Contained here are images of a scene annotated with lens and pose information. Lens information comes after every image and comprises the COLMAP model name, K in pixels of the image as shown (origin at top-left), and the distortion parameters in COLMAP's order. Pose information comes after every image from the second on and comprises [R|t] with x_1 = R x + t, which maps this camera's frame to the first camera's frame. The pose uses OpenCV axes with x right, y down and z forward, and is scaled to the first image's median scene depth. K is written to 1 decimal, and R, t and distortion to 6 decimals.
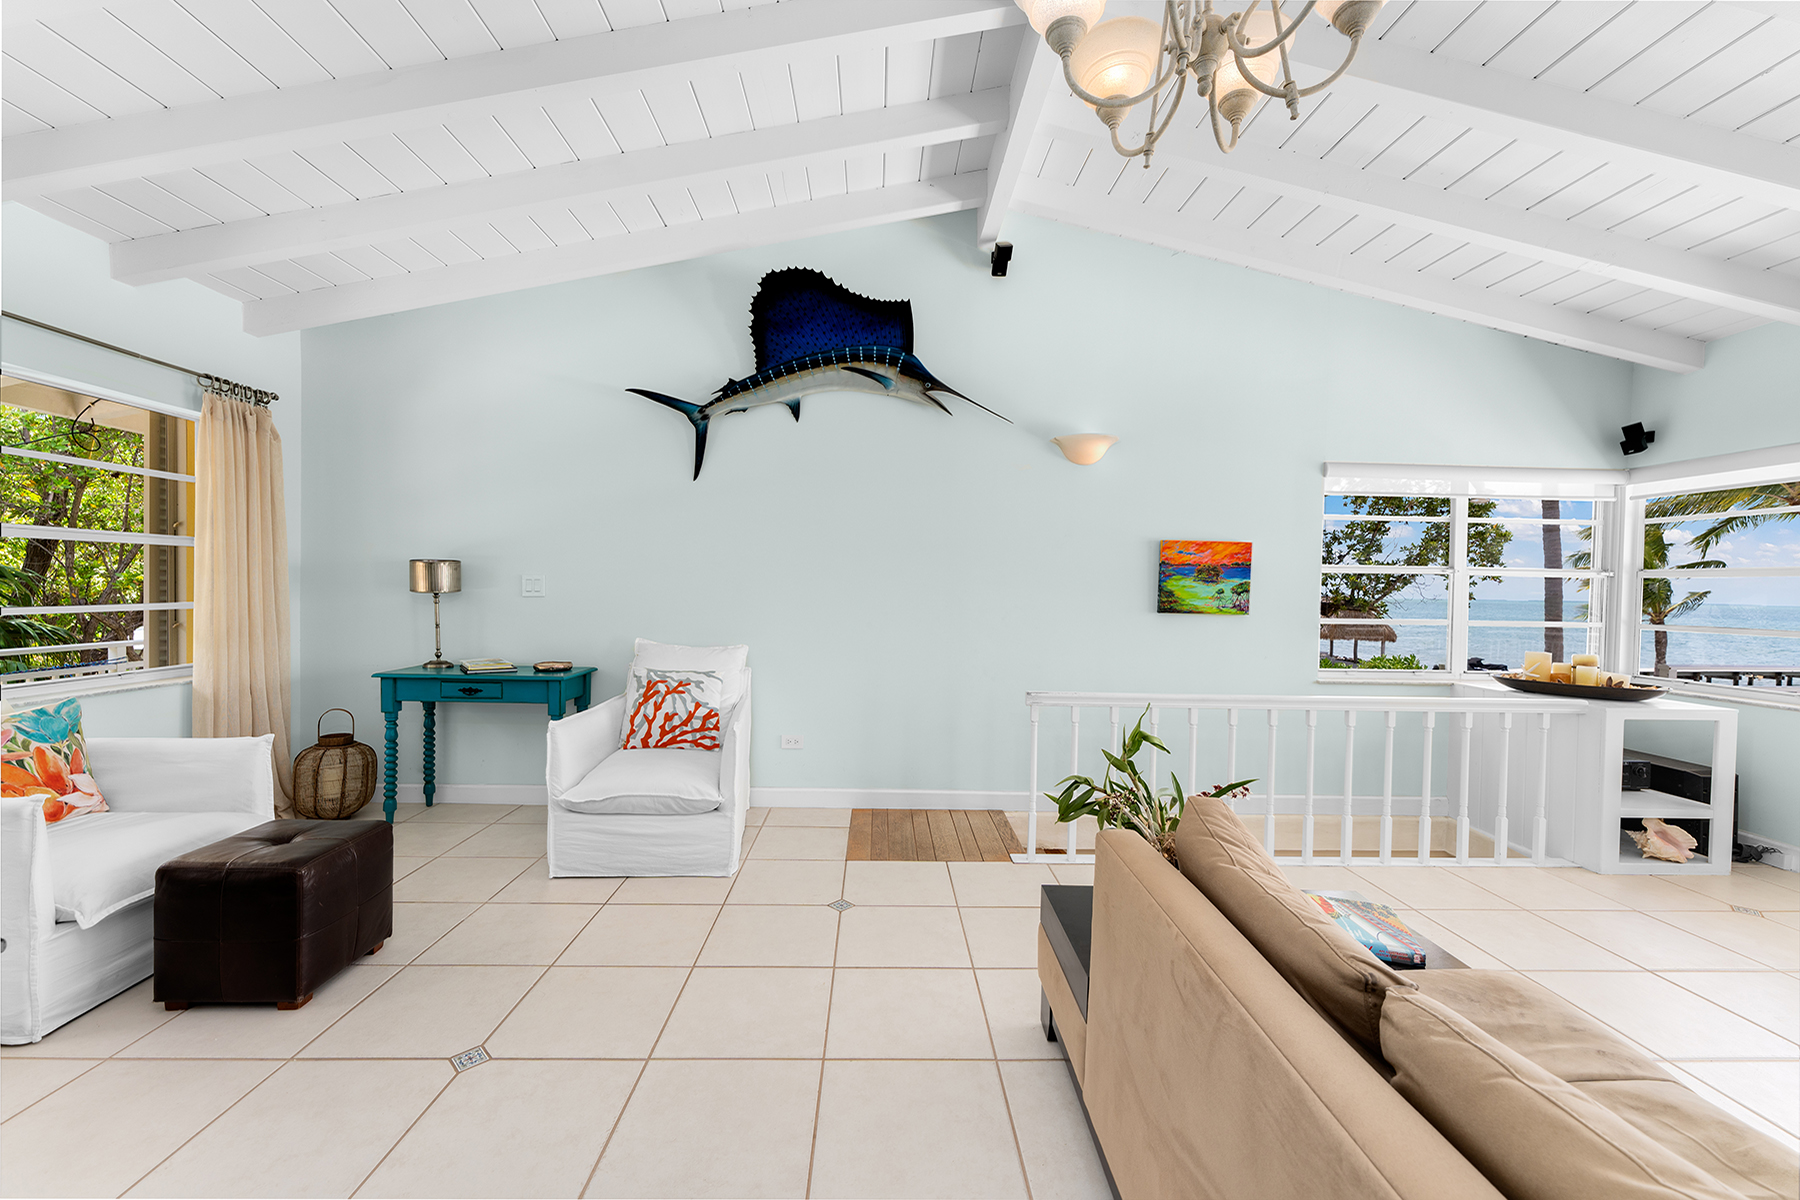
lens RADIAL K [[743.0, 0, 896.8], [0, 743.0, 599.2], [0, 0, 1]] dist [-0.004864, 0.001840]
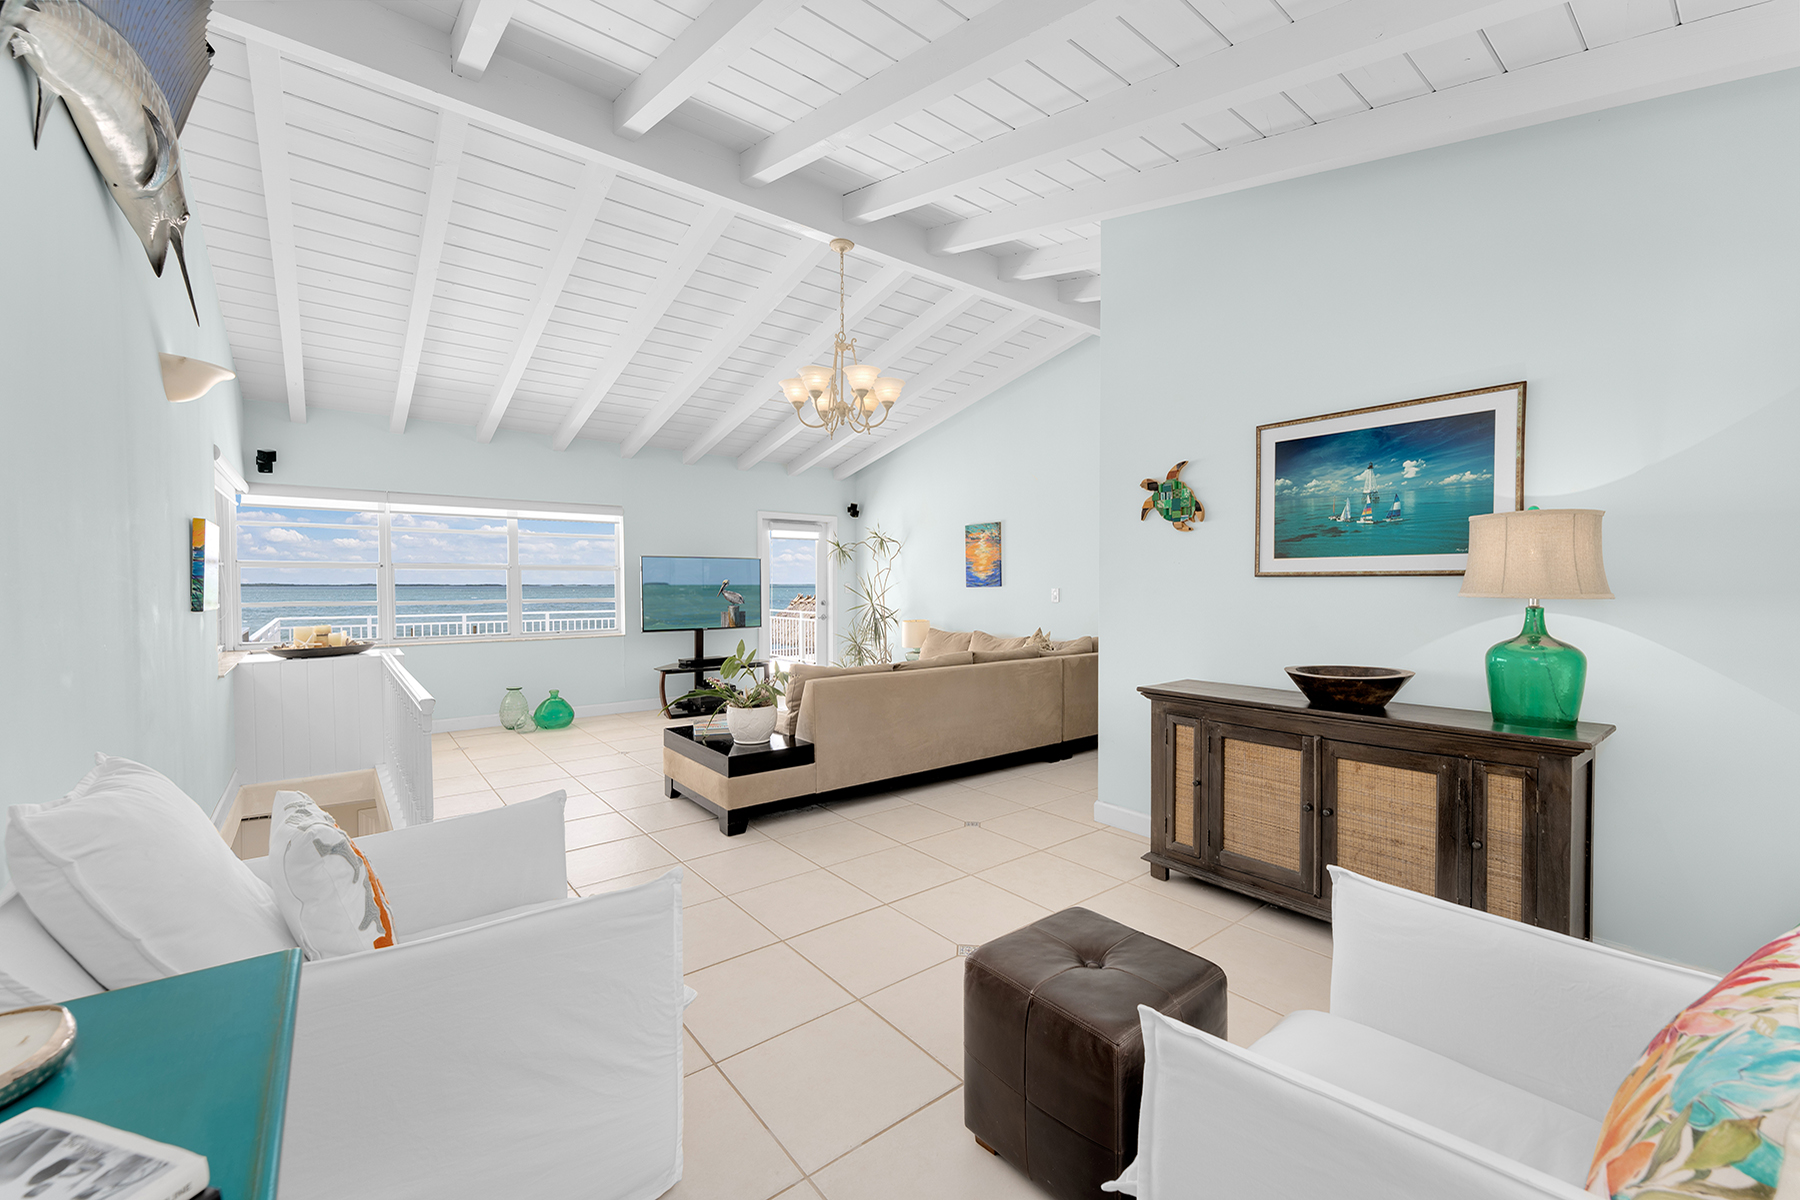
lens RADIAL K [[720.1, 0, 894.7], [0, 720.1, 600.4], [0, 0, 1]] dist [-0.005442, 0.000995]
pose [[-0.610583, -0.035354, 0.791163, -0.755071], [0.001574, 0.998947, 0.045854, -0.029364], [-0.791951, 0.029244, -0.609884, 0.969564]]
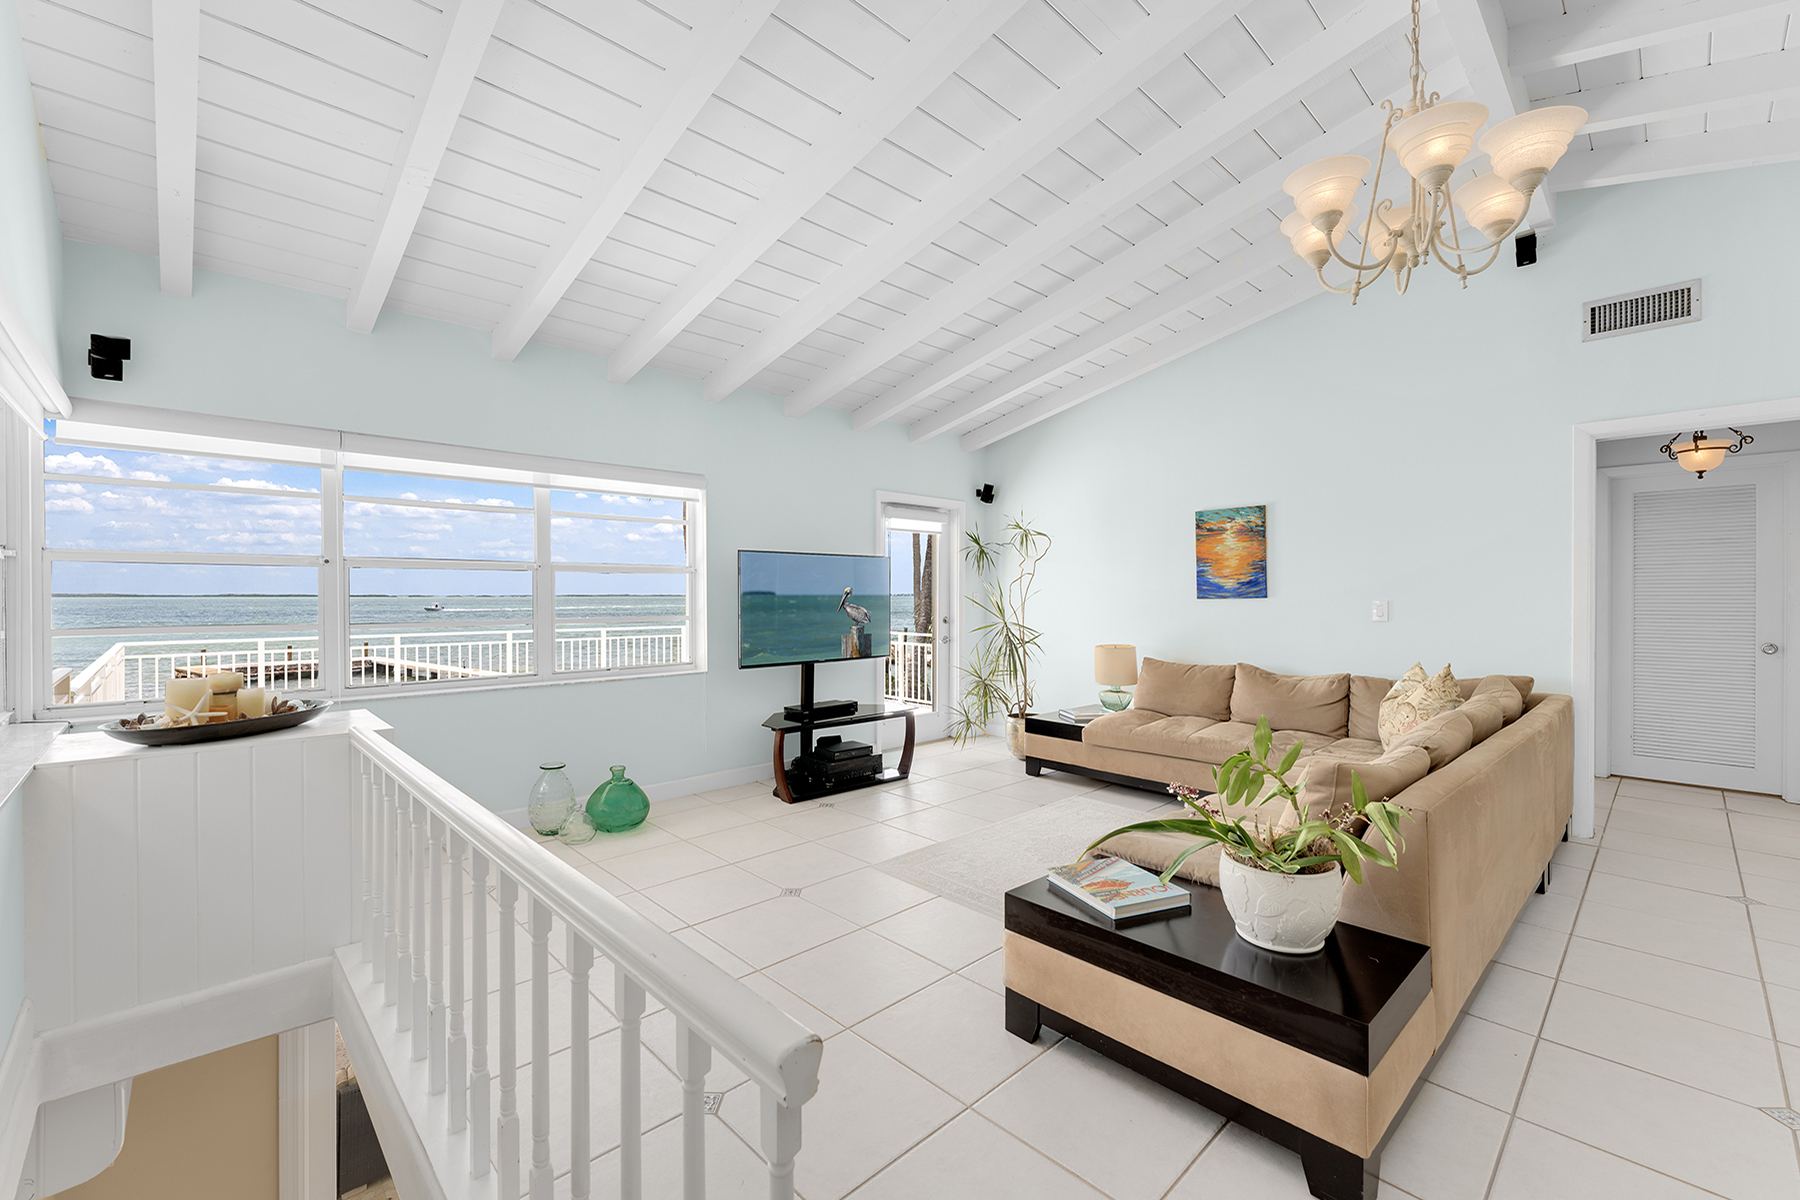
lens RADIAL K [[743.0, 0, 891.9], [0, 743.0, 594.8], [0, 0, 1]] dist [-0.004864, 0.001840]
pose [[-0.683052, -0.018953, 0.730124, -0.002333], [-0.001971, 0.999707, 0.024106, -0.016974], [-0.730367, 0.015027, -0.682889, 1.015599]]
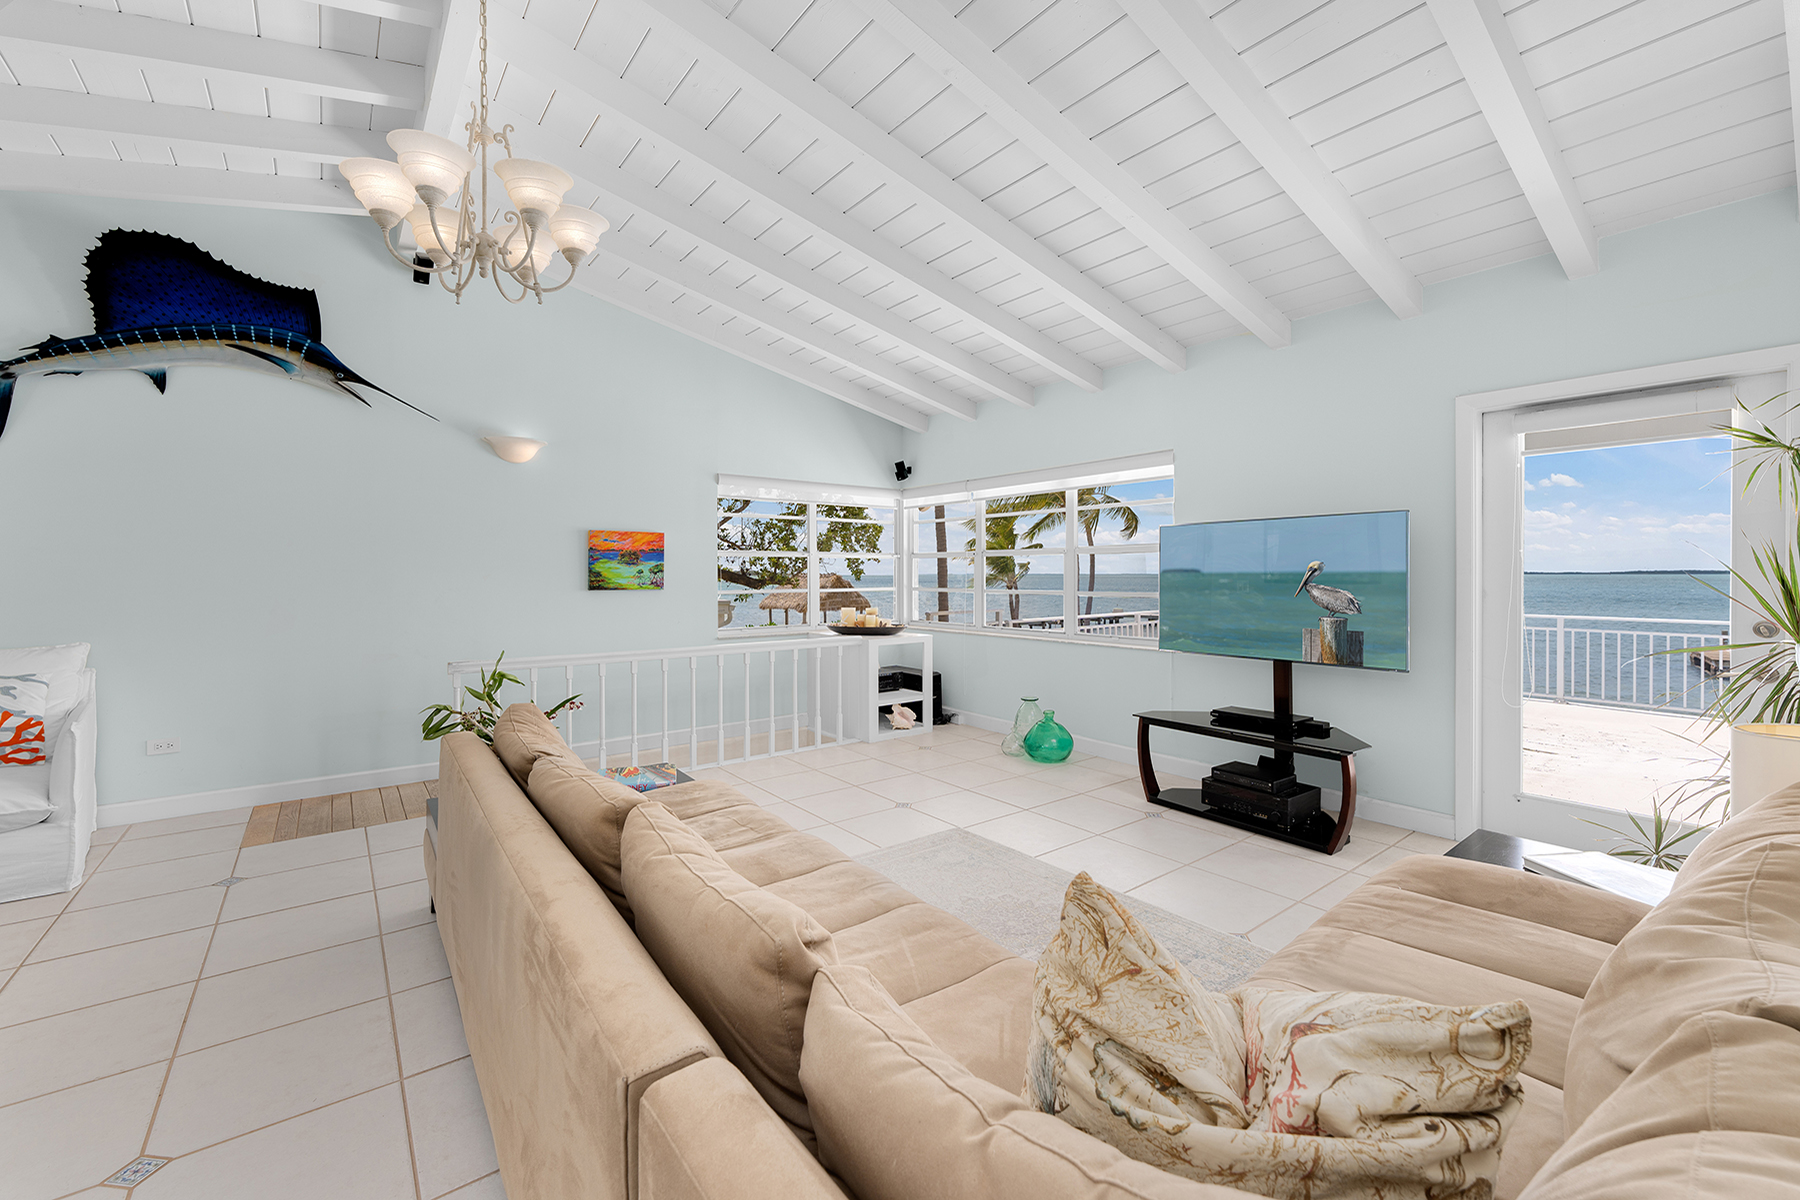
lens RADIAL K [[720.1, 0, 890.9], [0, 720.1, 574.1], [0, 0, 1]] dist [-0.005442, 0.000995]
pose [[0.796936, -0.020159, 0.603728, 0.044413], [0.025152, 0.999684, 0.000179, 0.004614], [-0.603540, 0.015042, 0.797191, -0.244662]]
